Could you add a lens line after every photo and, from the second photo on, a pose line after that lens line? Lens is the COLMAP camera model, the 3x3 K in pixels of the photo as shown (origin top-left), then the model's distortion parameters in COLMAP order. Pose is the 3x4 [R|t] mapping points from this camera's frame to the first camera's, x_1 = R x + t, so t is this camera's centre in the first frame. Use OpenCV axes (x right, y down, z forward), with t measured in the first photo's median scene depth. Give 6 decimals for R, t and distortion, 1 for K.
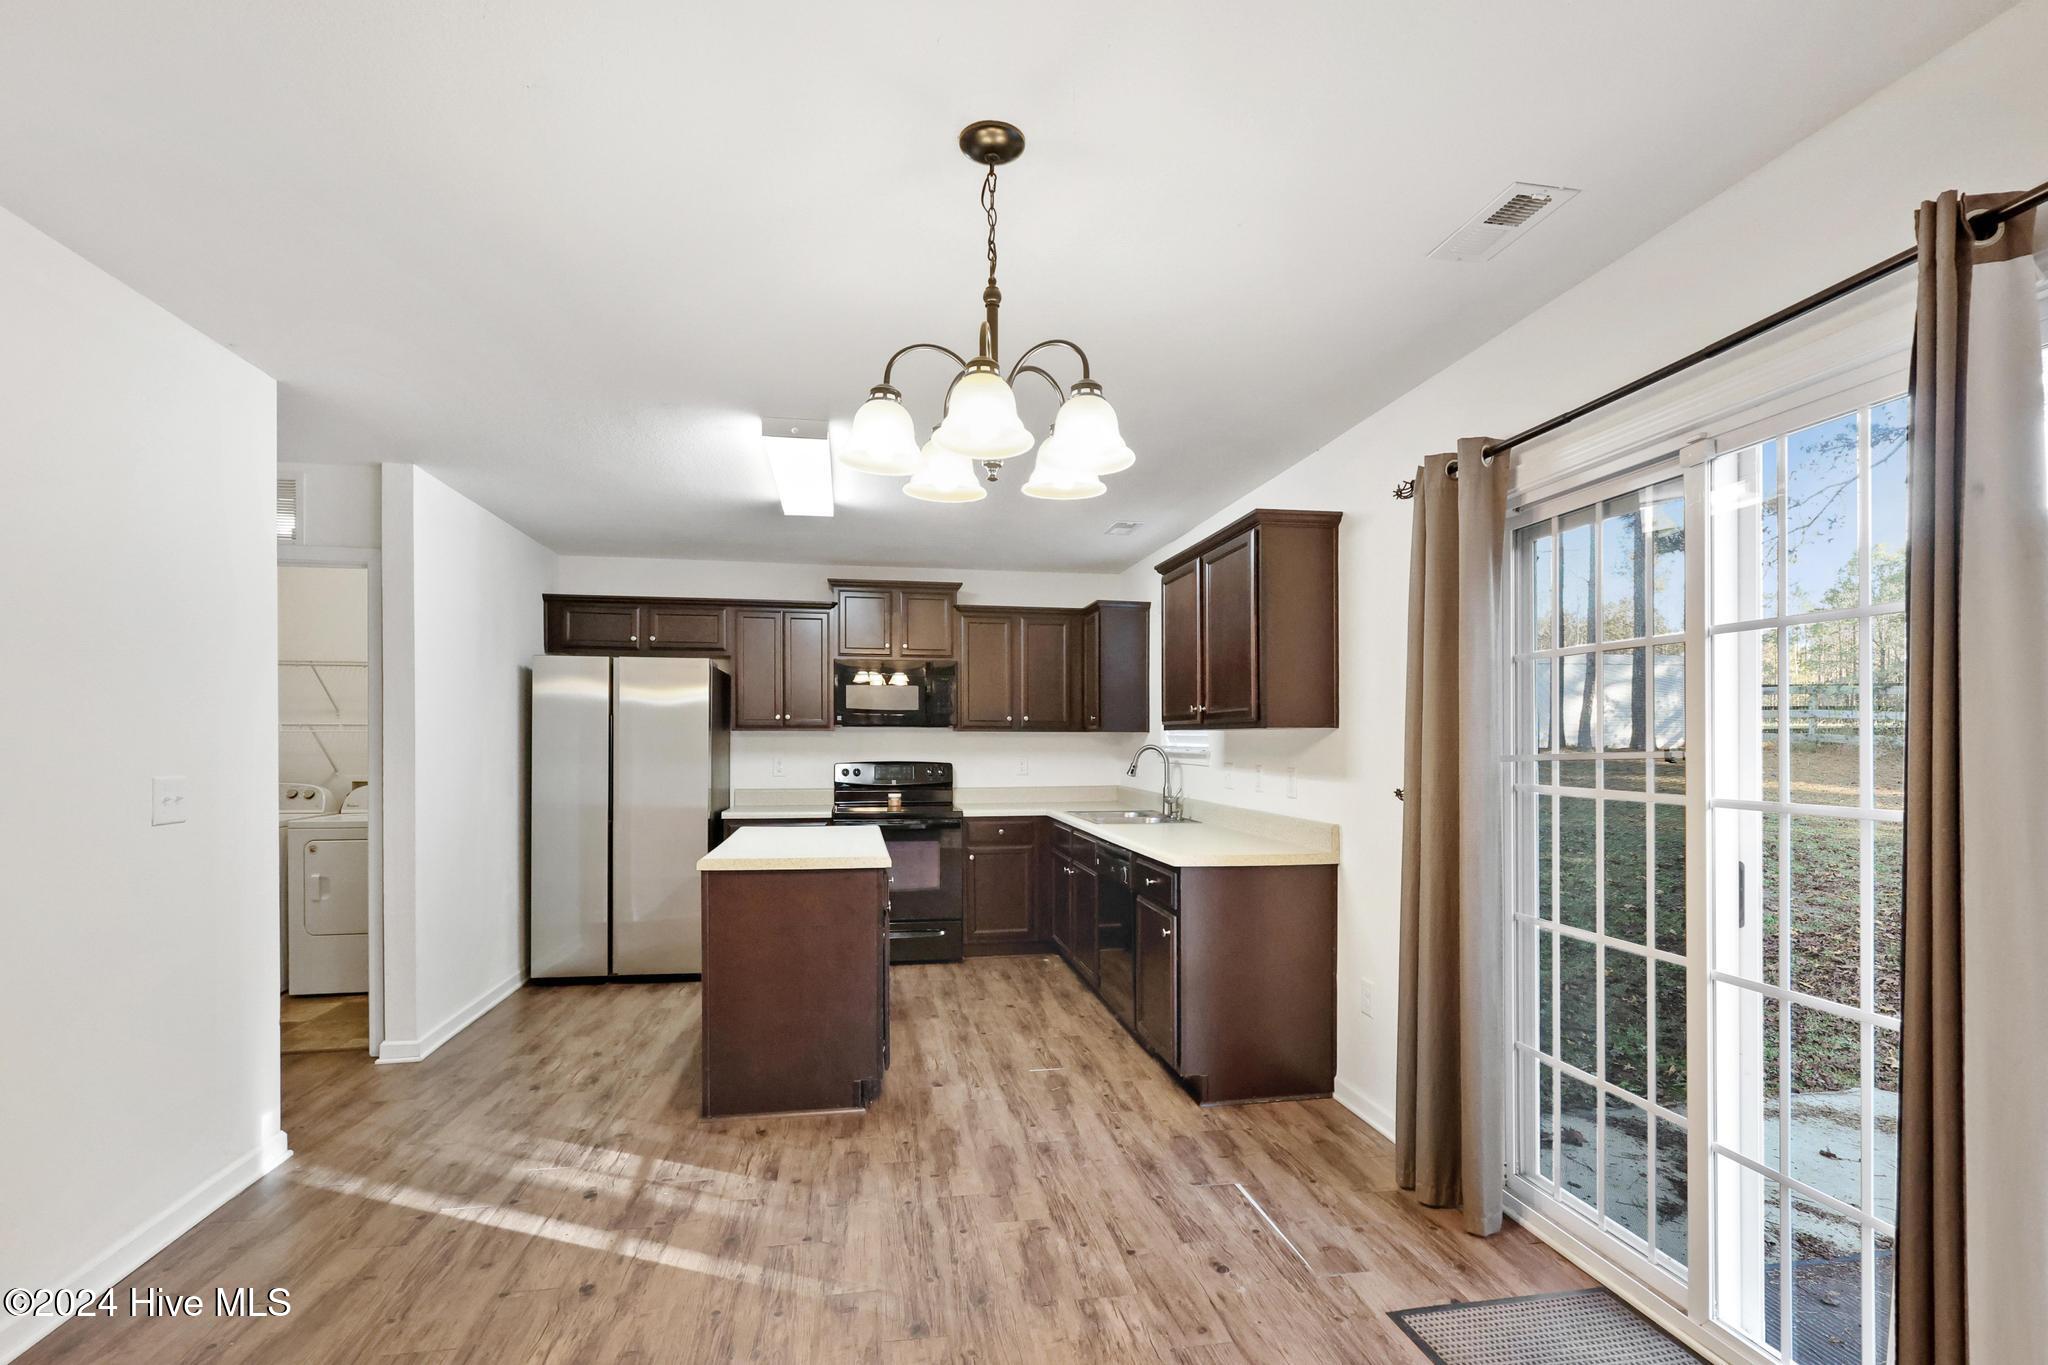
lens RADIAL K [[945.7, 0, 1023.9], [0, 945.7, 745.5], [0, 0, 1]] dist [-0.002499, -0.000082]
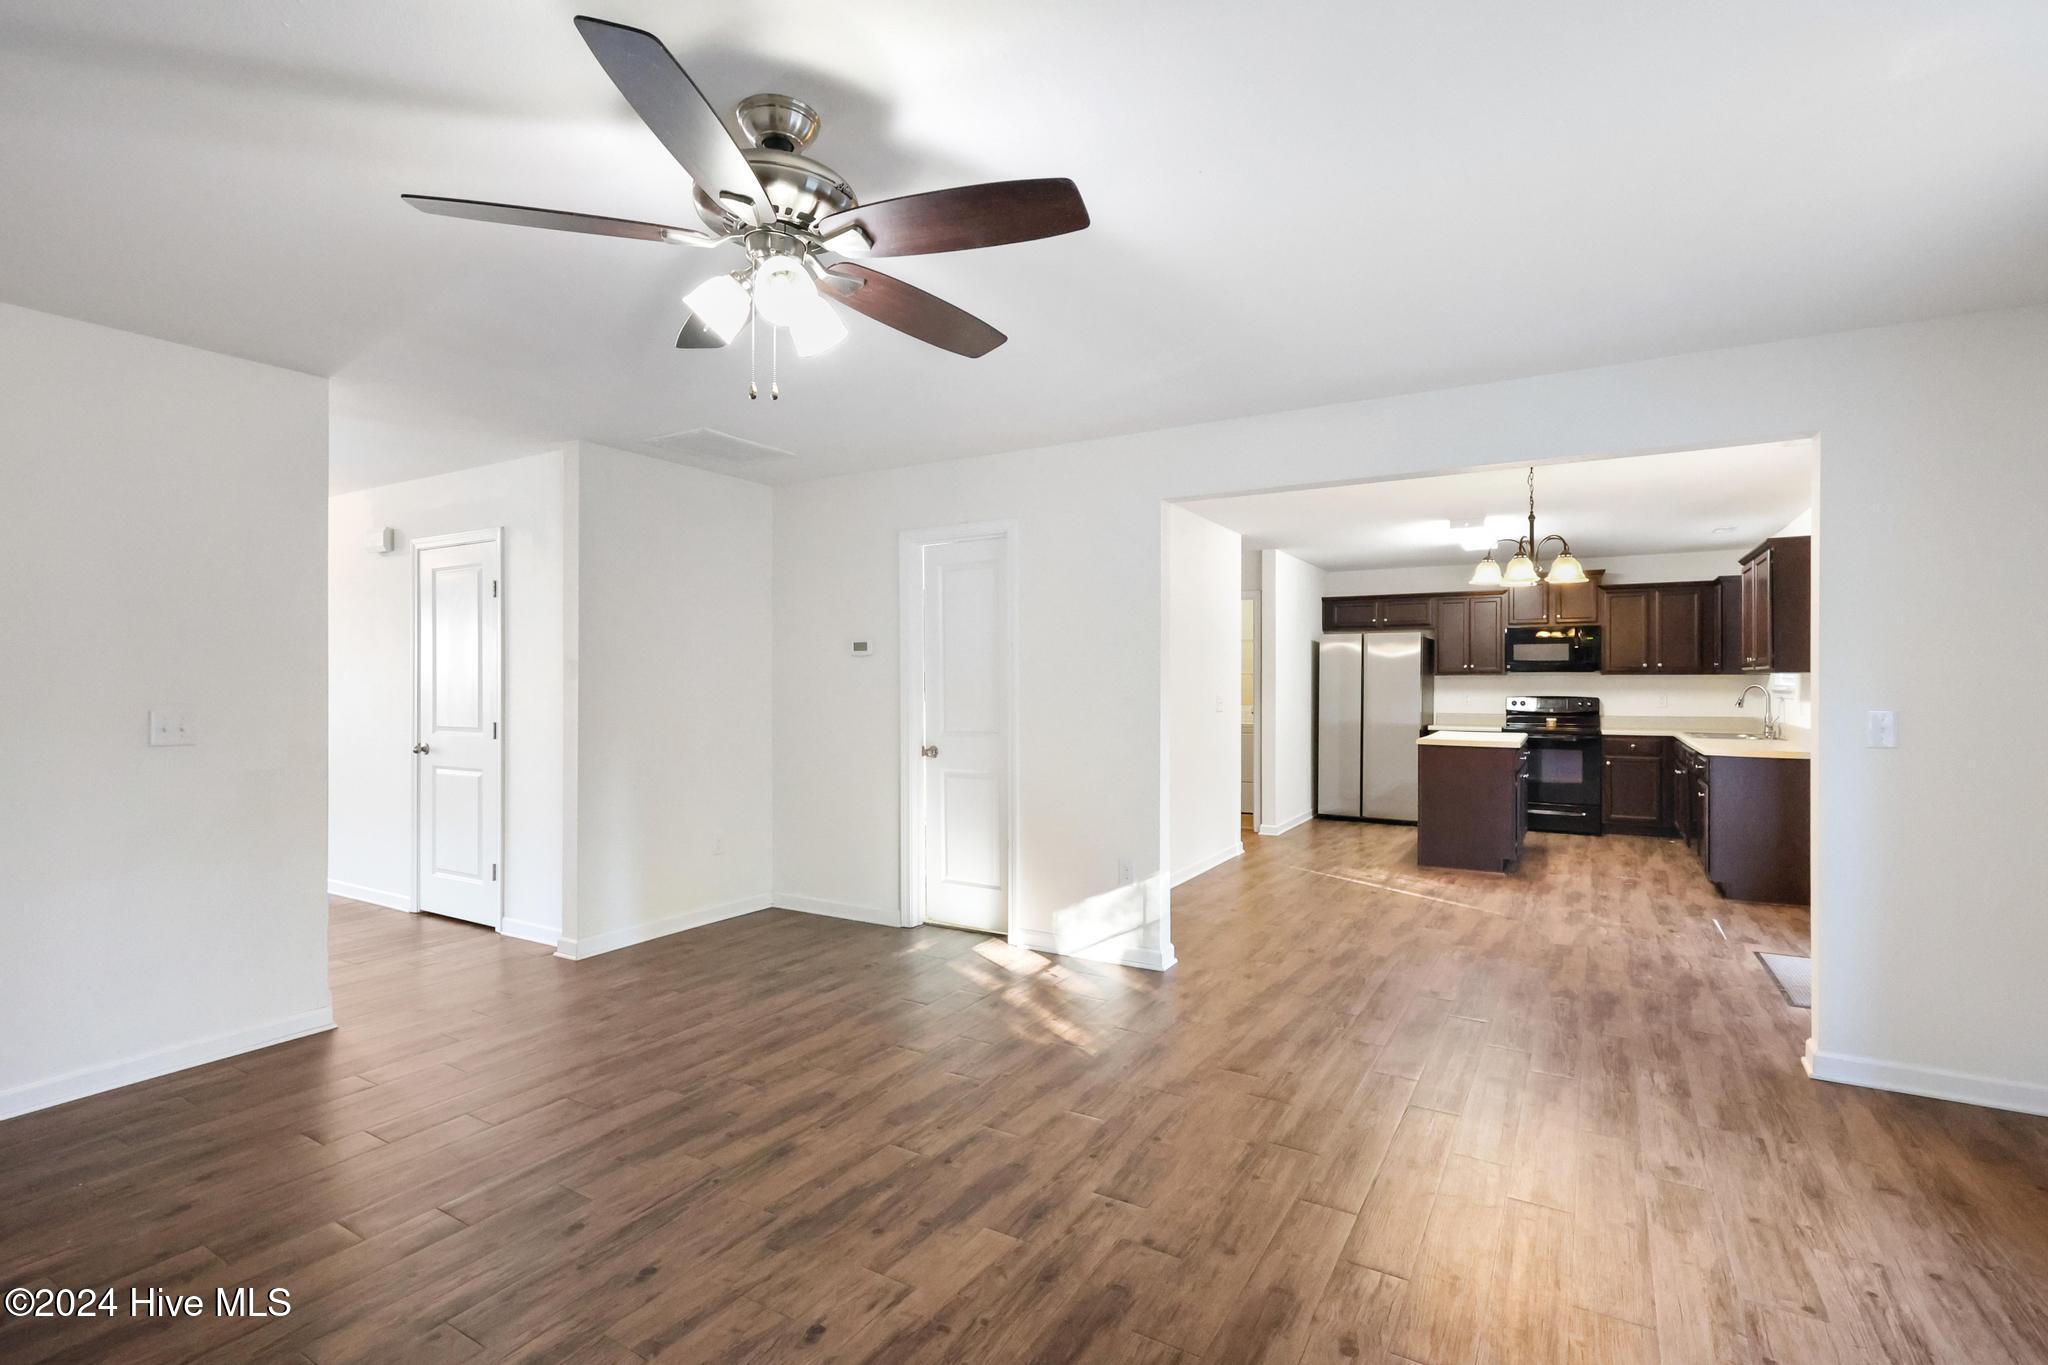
lens RADIAL K [[958.1, 0, 1030.3], [0, 958.1, 695.1], [0, 0, 1]] dist [-0.004133, 0.000398]
pose [[0.762313, 0.008041, -0.647158, 0.214107], [-0.003410, 0.999959, 0.008409, 0.006243], [0.647199, -0.004204, 0.762310, -0.666893]]
